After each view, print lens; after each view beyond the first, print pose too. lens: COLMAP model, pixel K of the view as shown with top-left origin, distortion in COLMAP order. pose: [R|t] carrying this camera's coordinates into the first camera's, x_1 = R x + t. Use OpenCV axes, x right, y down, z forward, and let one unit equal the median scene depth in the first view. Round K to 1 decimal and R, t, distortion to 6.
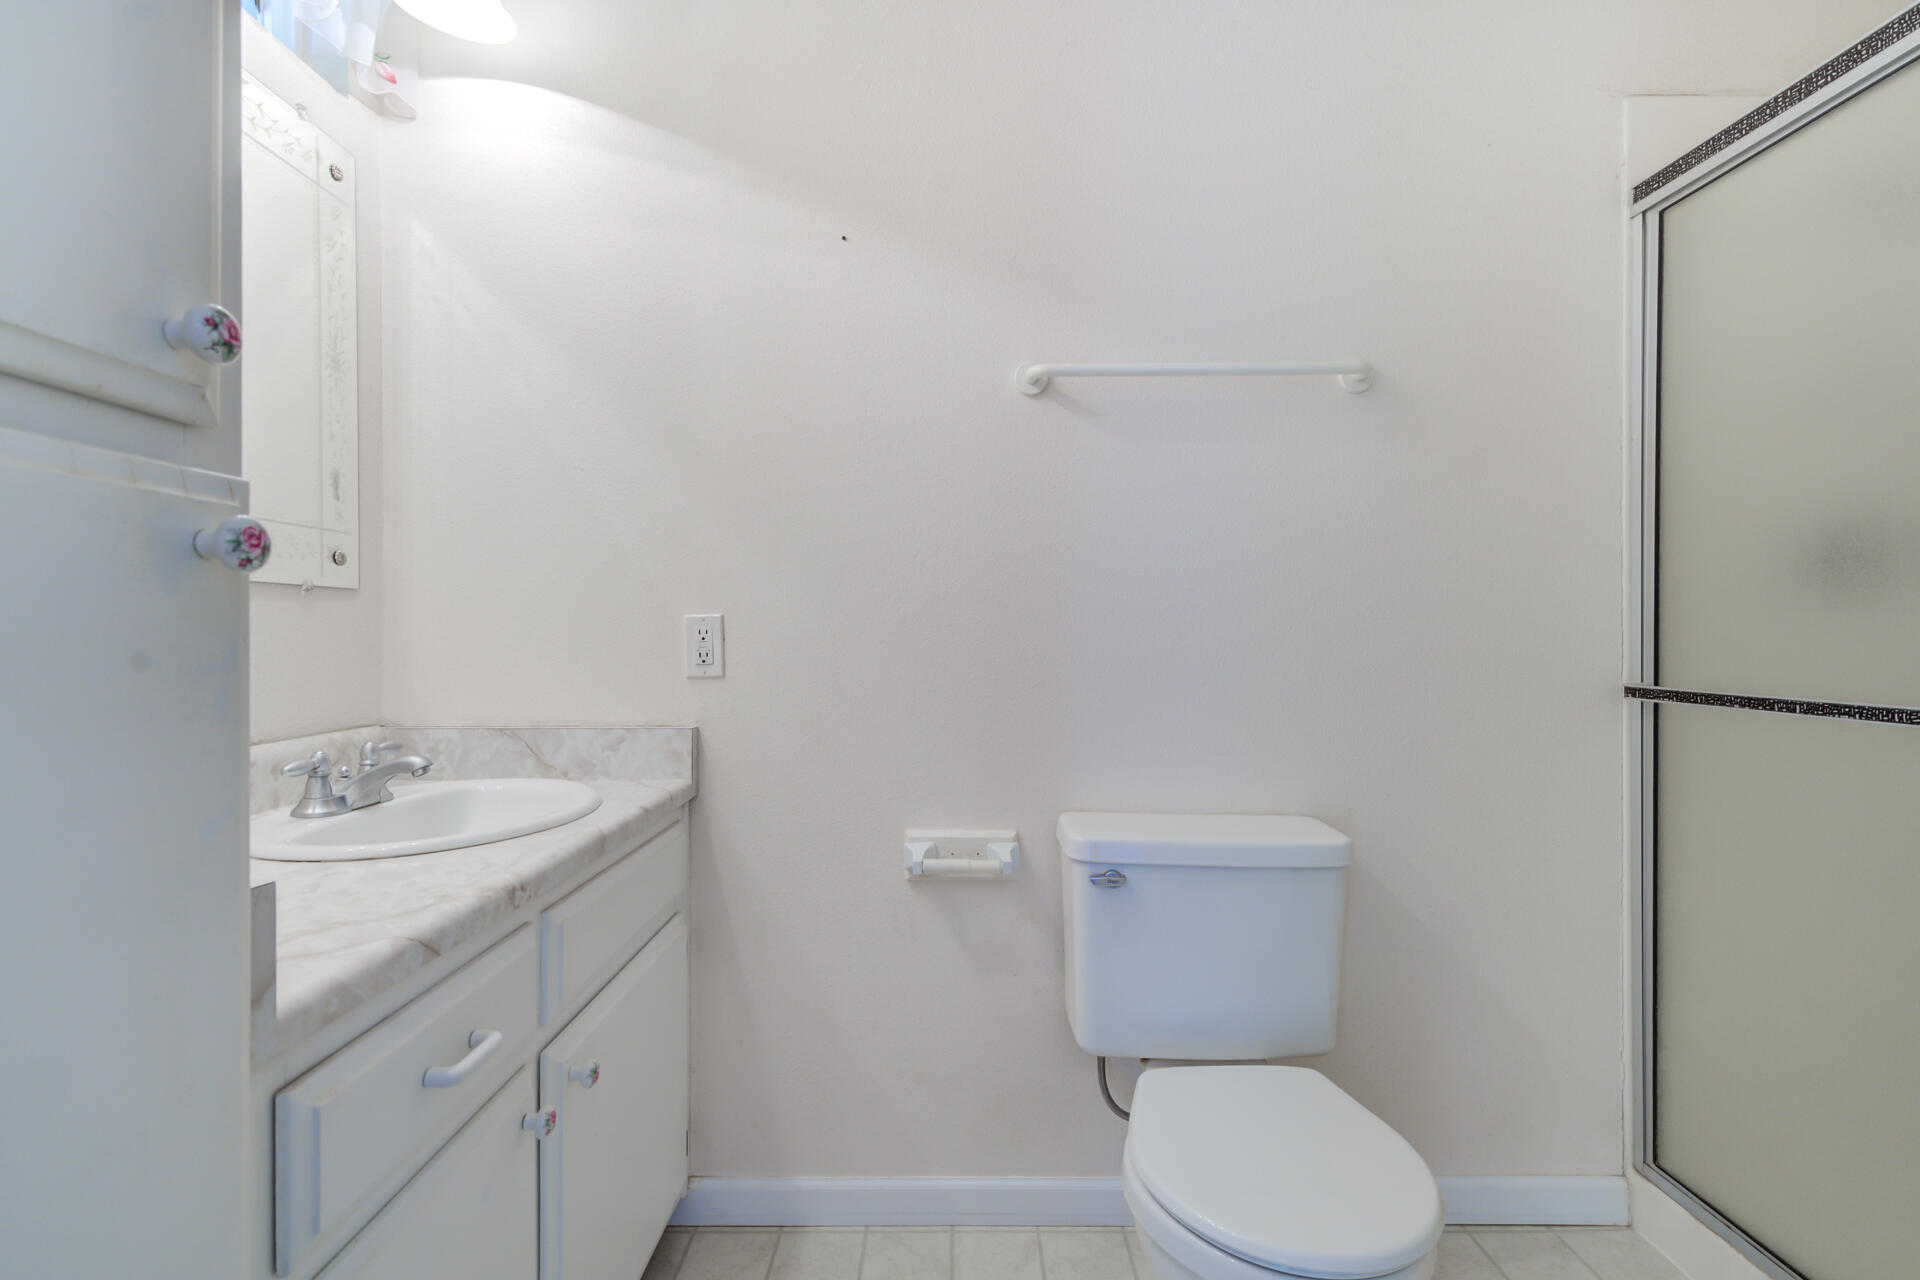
lens RADIAL K [[928.1, 0, 964.0], [0, 928.1, 624.9], [0, 0, 1]] dist [0.013318, -0.003678]
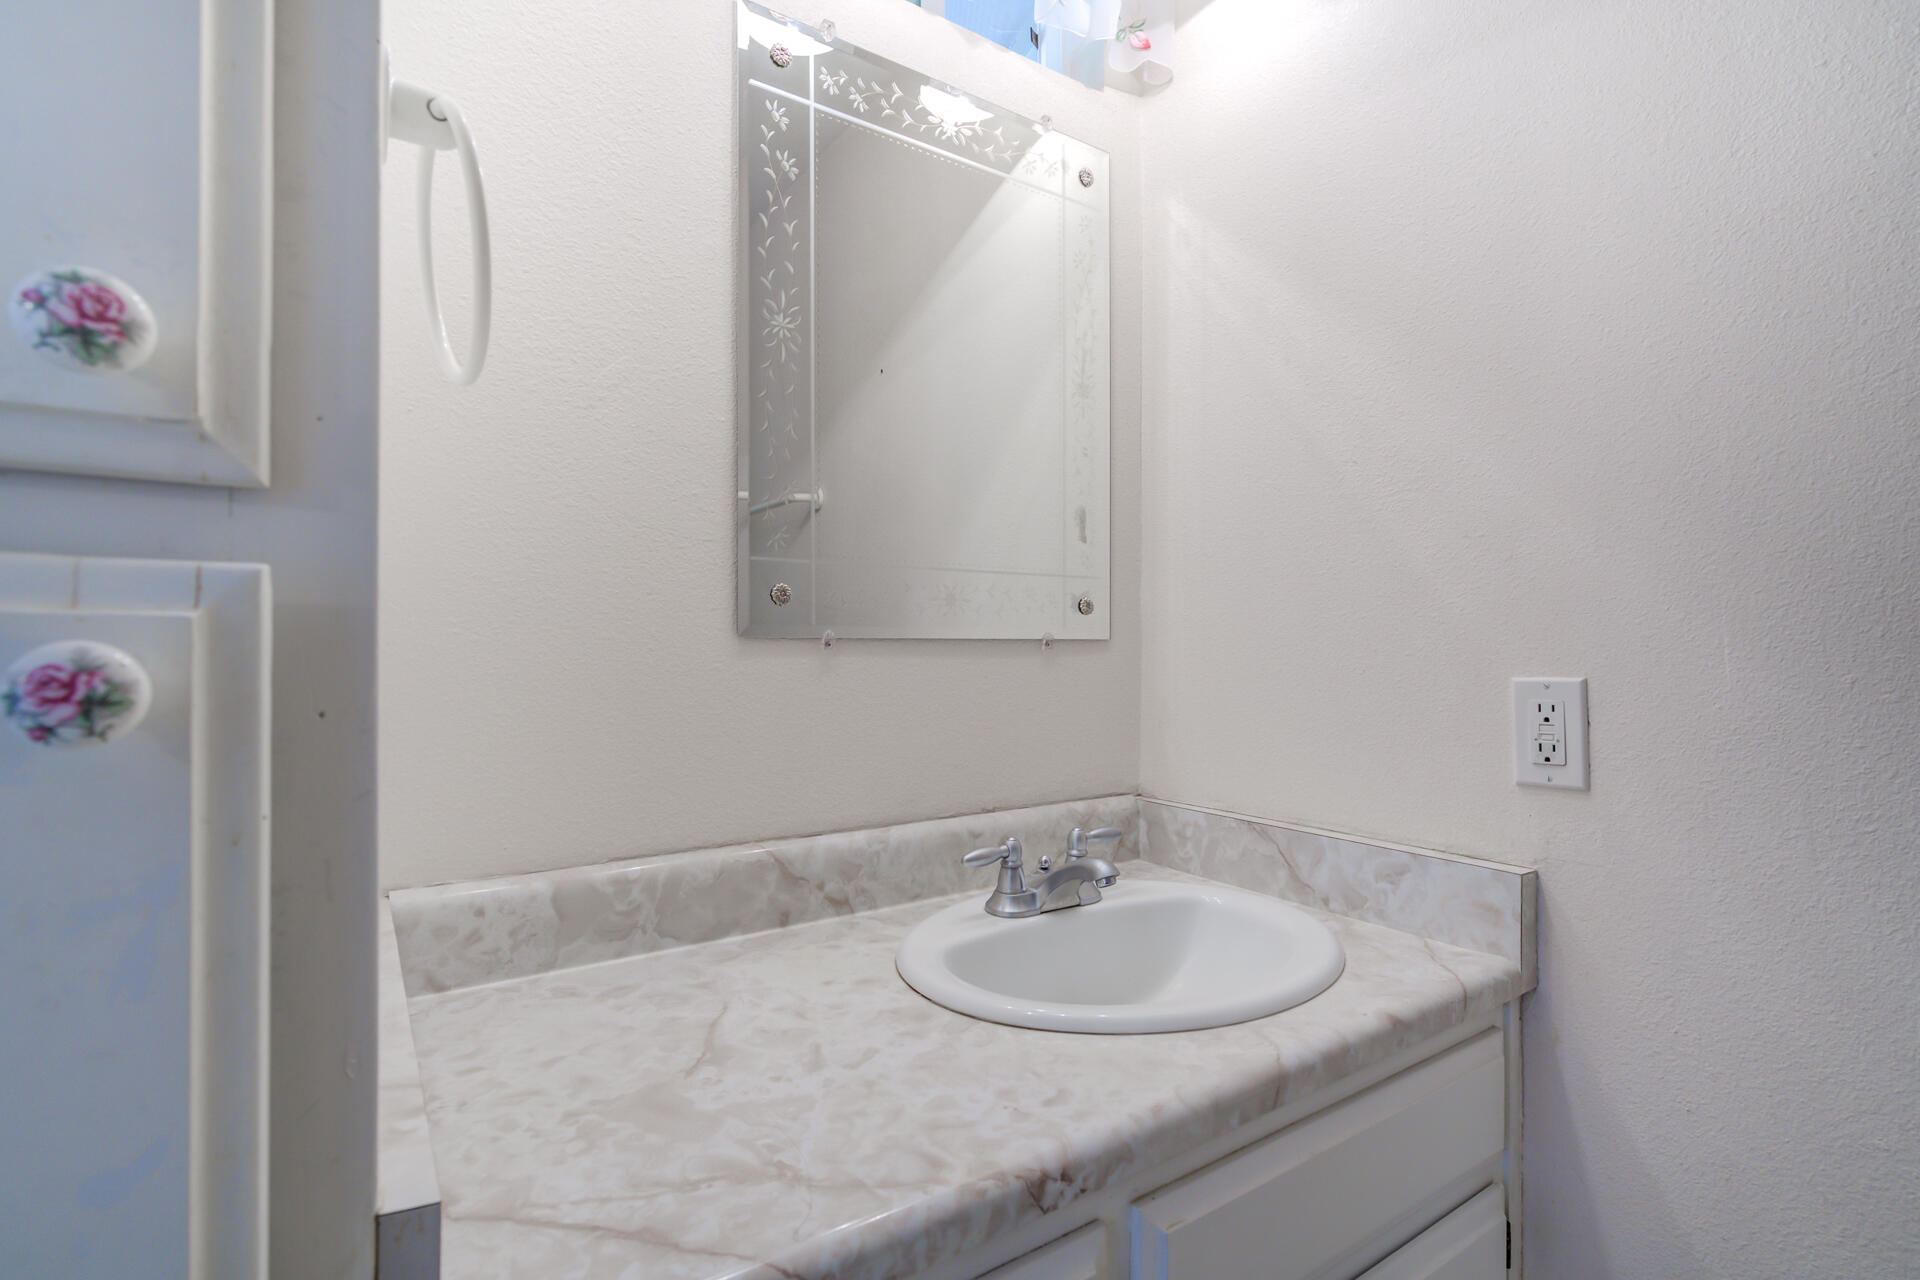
lens RADIAL K [[928.1, 0, 932.2], [0, 928.1, 642.4], [0, 0, 1]] dist [0.013318, -0.003678]
pose [[0.563421, -0.004004, -0.826160, -0.016604], [0.007699, 0.999970, 0.000404, -0.038350], [0.826134, -0.006588, 0.563435, 0.373992]]
